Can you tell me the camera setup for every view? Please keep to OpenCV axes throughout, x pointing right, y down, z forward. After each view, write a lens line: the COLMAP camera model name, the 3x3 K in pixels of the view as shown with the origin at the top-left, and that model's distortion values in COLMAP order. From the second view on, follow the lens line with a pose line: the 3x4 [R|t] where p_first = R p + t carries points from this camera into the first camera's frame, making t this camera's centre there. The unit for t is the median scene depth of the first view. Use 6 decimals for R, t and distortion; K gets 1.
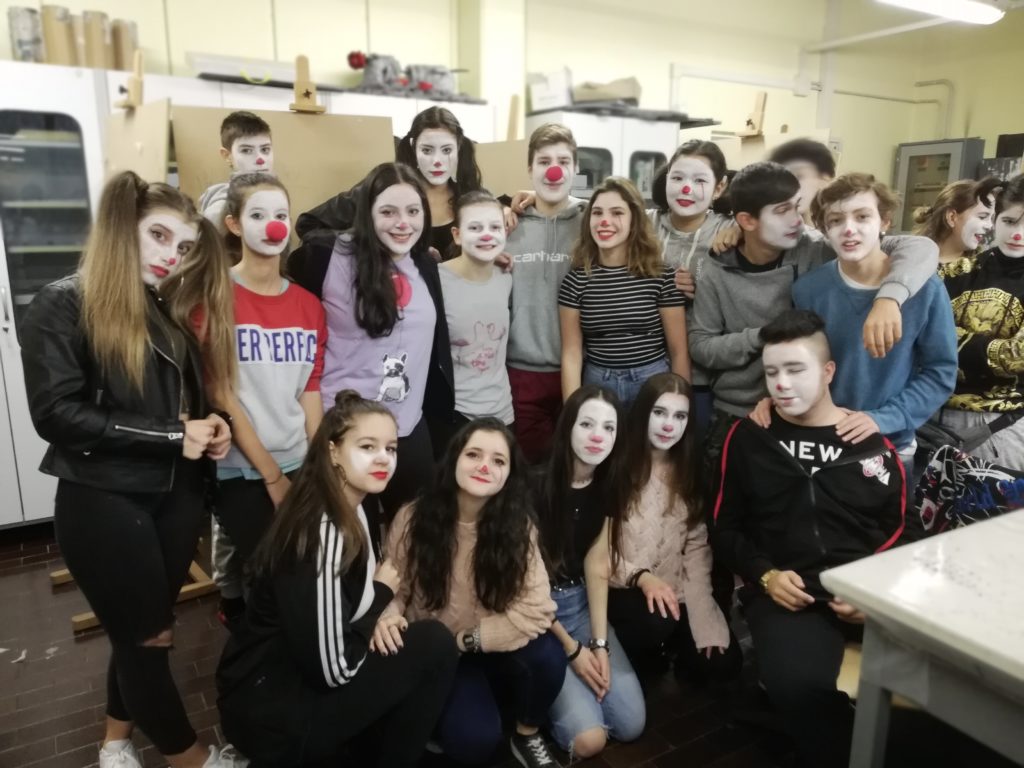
lens RADIAL K [[776.6, 0, 512.0], [0, 776.6, 384.0], [0, 0, 1]] dist [0.003529, 0.008541]
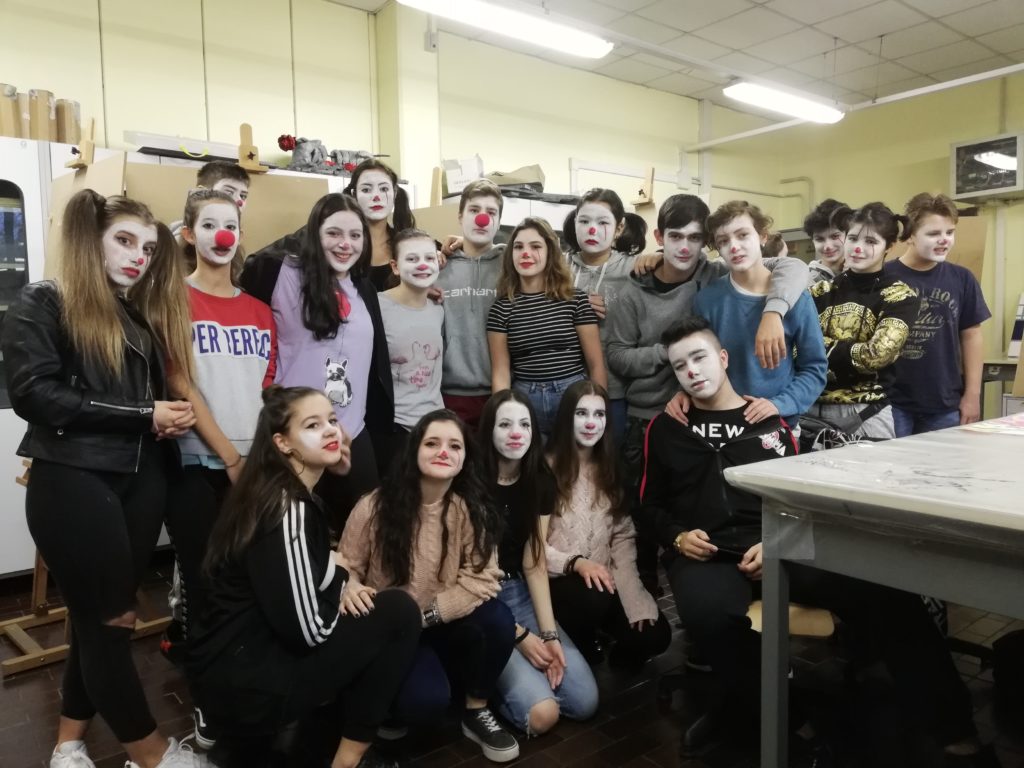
lens RADIAL K [[724.0, 0, 512.0], [0, 724.0, 384.0], [0, 0, 1]] dist [0.008701, -0.004404]
pose [[0.991377, -0.024861, 0.128664, -0.042694], [0.042859, 0.989355, -0.139069, 0.131495], [-0.123837, 0.143384, 0.981889, -0.012324]]
